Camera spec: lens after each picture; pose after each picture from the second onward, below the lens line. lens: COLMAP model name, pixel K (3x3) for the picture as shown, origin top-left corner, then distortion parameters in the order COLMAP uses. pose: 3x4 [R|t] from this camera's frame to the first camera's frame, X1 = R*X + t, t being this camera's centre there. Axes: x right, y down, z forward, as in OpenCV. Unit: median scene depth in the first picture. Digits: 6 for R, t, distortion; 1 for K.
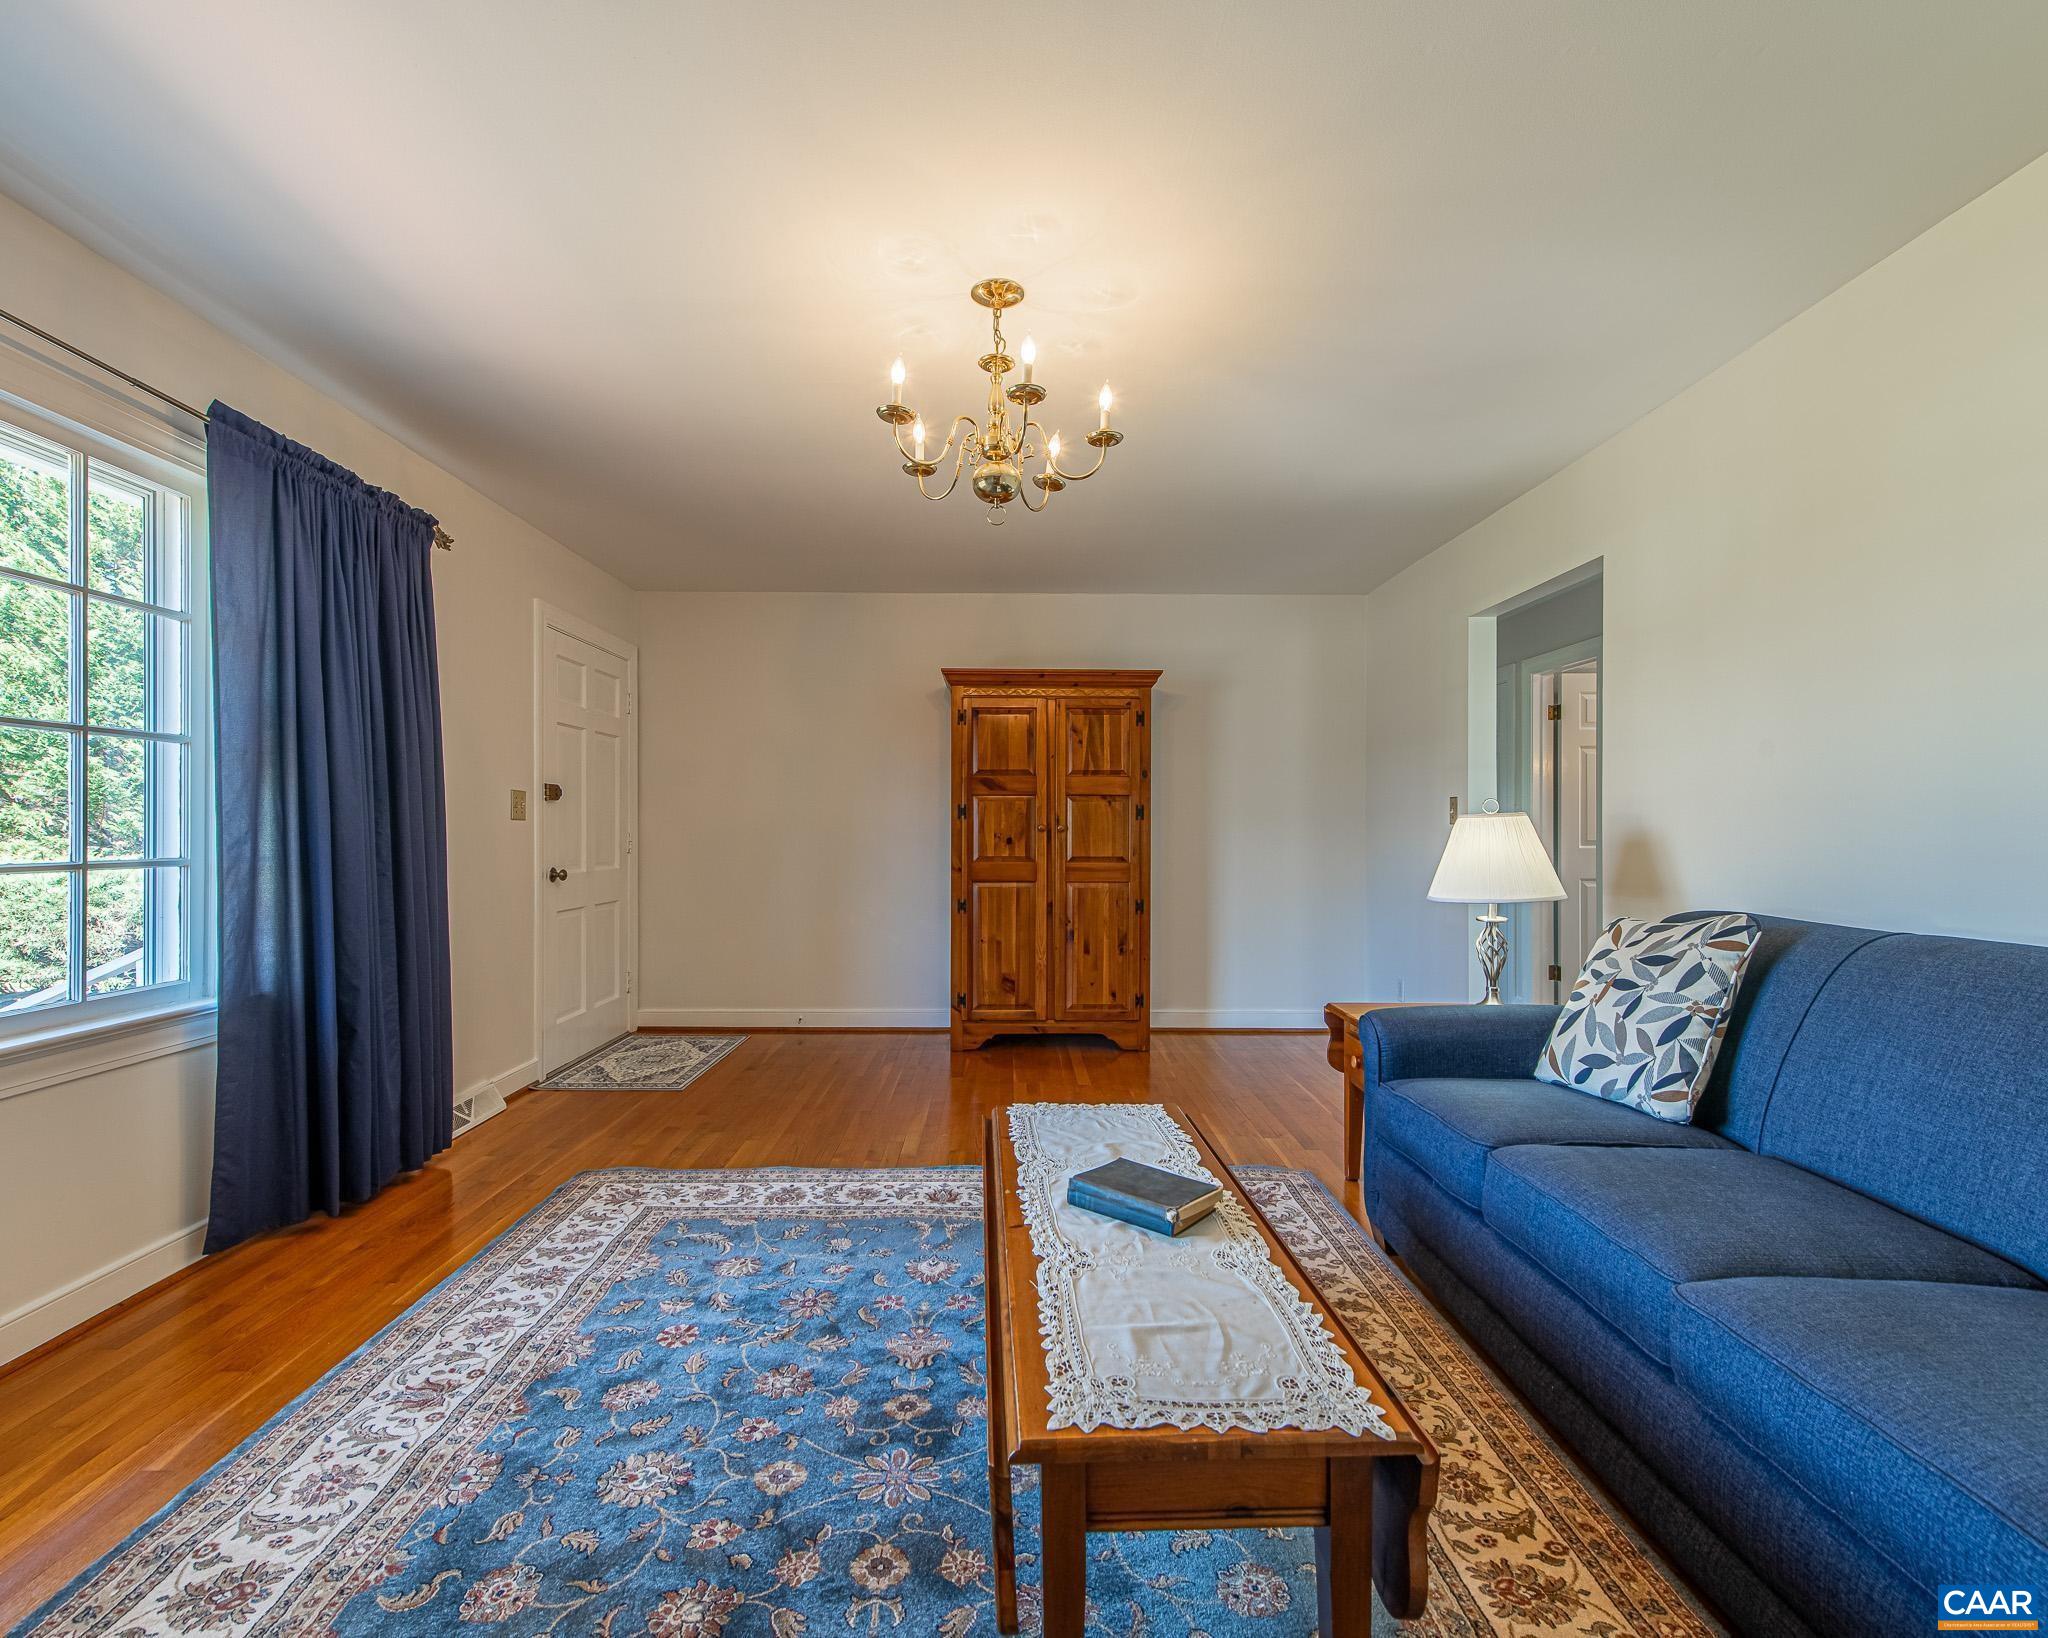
lens RADIAL K [[956.6, 0, 1024.1], [0, 956.6, 828.5], [0, 0, 1]] dist [0.001683, -0.001376]
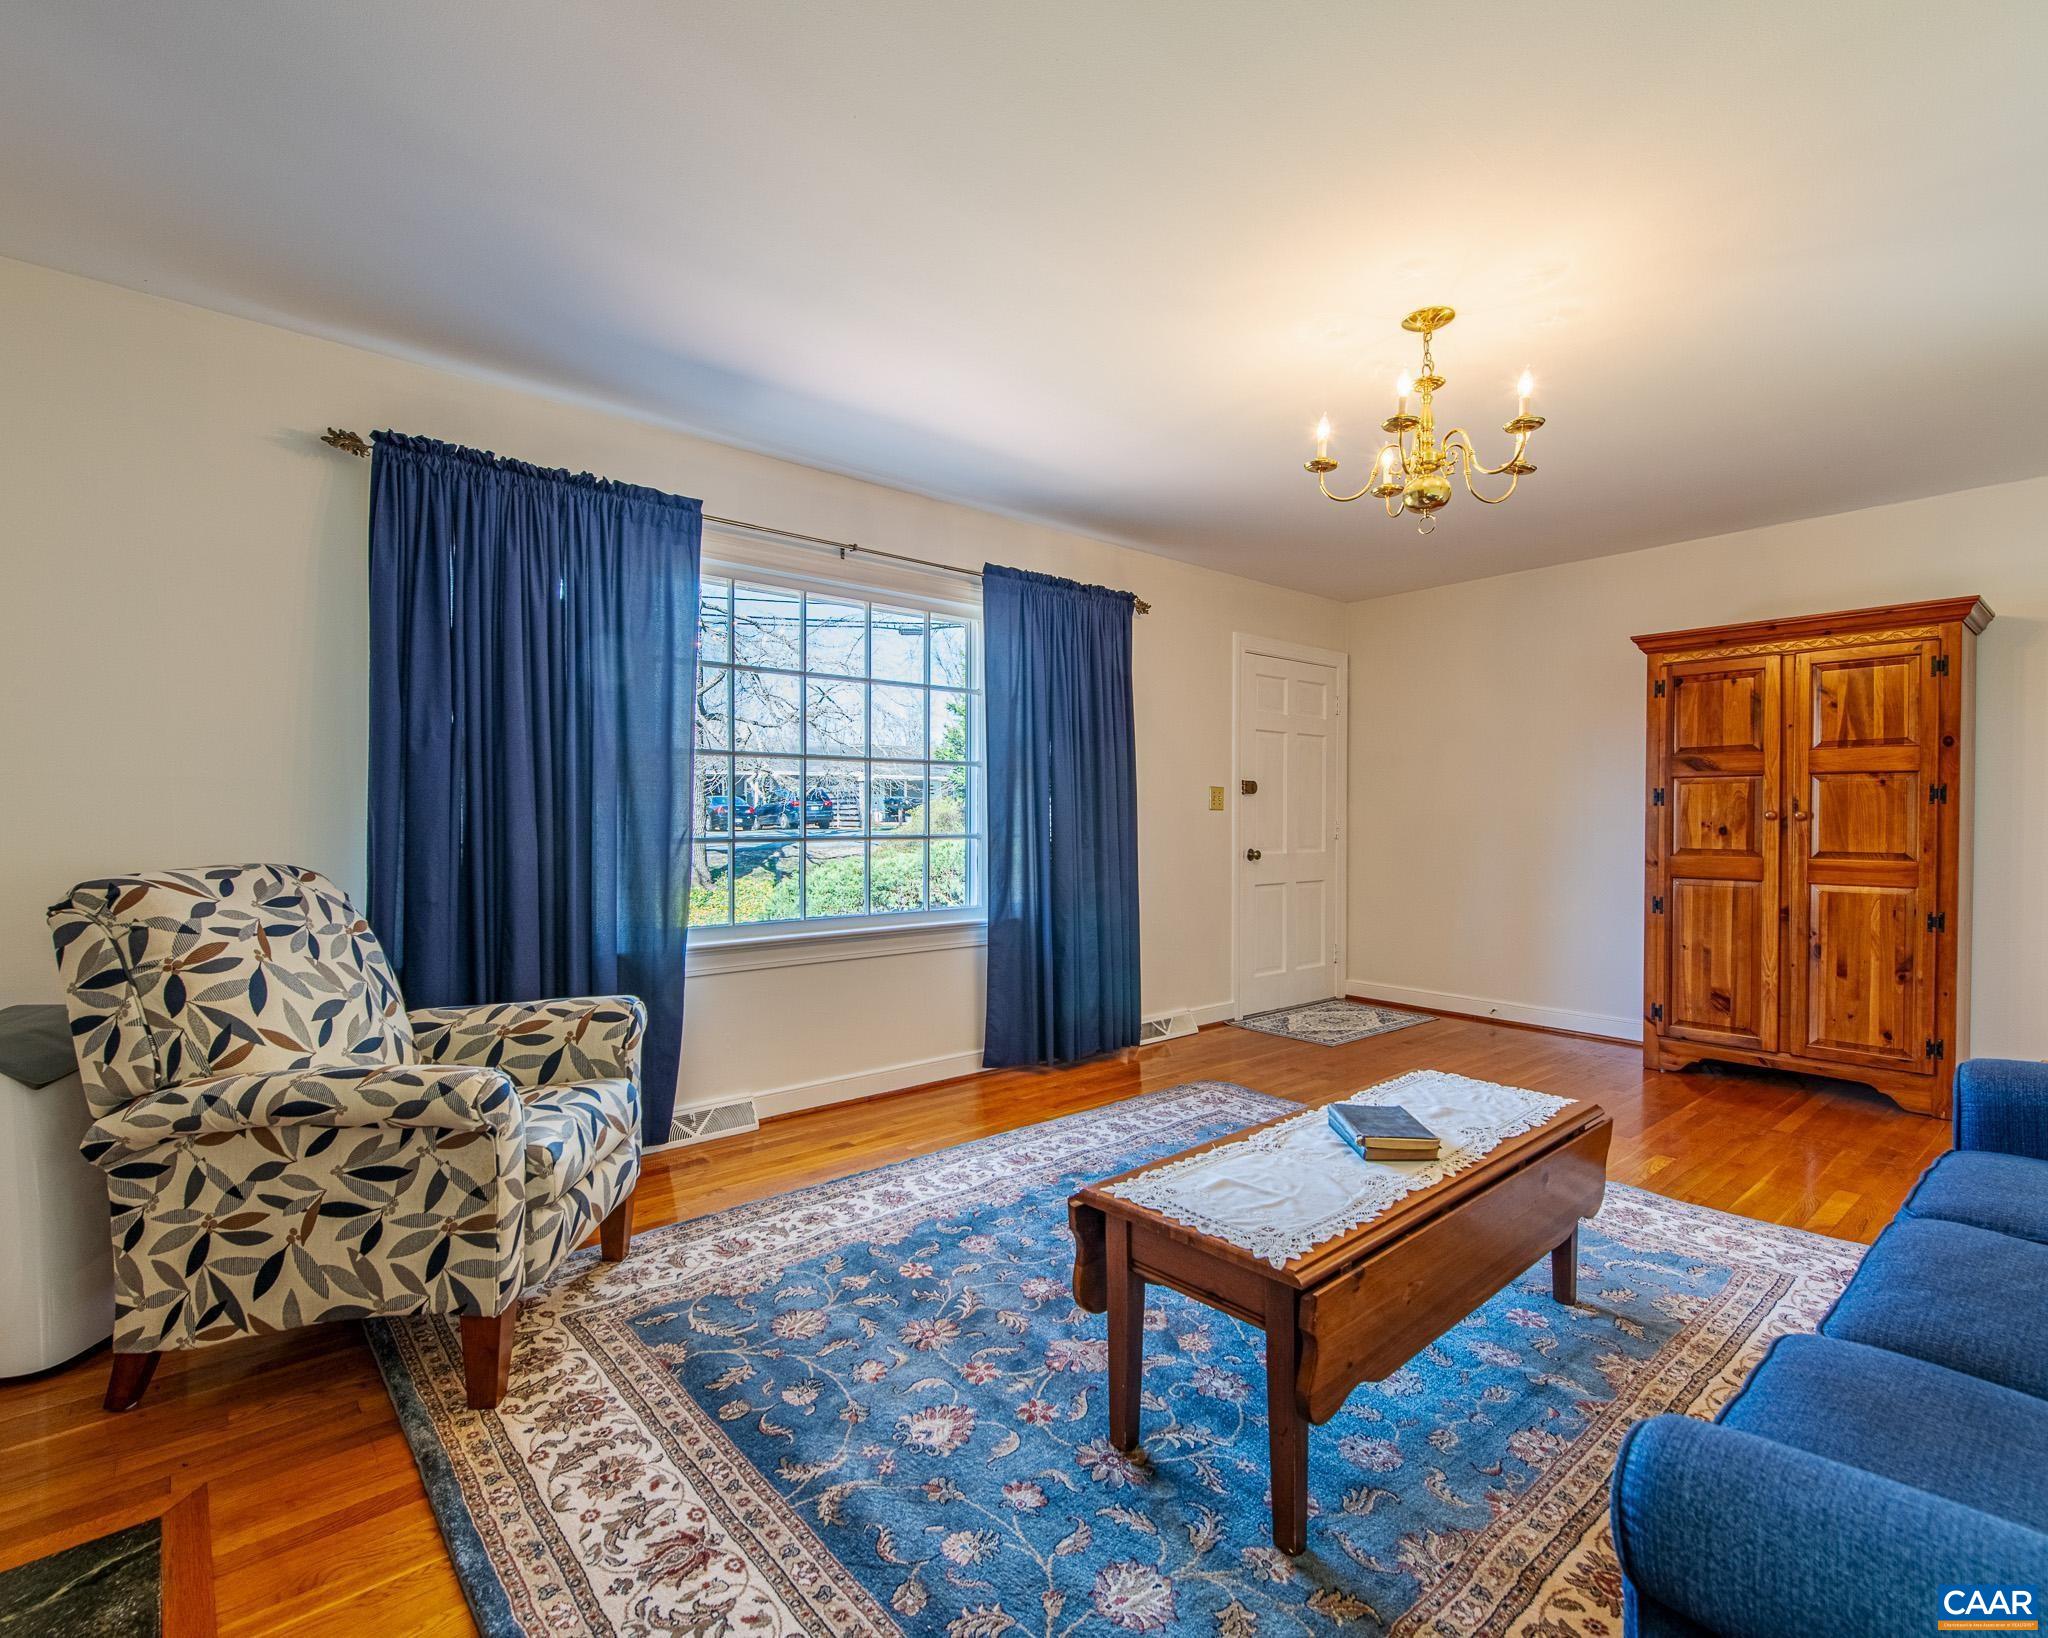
lens RADIAL K [[981.0, 0, 1012.0], [0, 981.0, 829.5], [0, 0, 1]] dist [0.018623, -0.009373]
pose [[0.636271, 0.007569, -0.771429, 0.256304], [0.000498, 0.999948, 0.010222, 0.002701], [0.771466, -0.006888, 0.636234, -0.032256]]
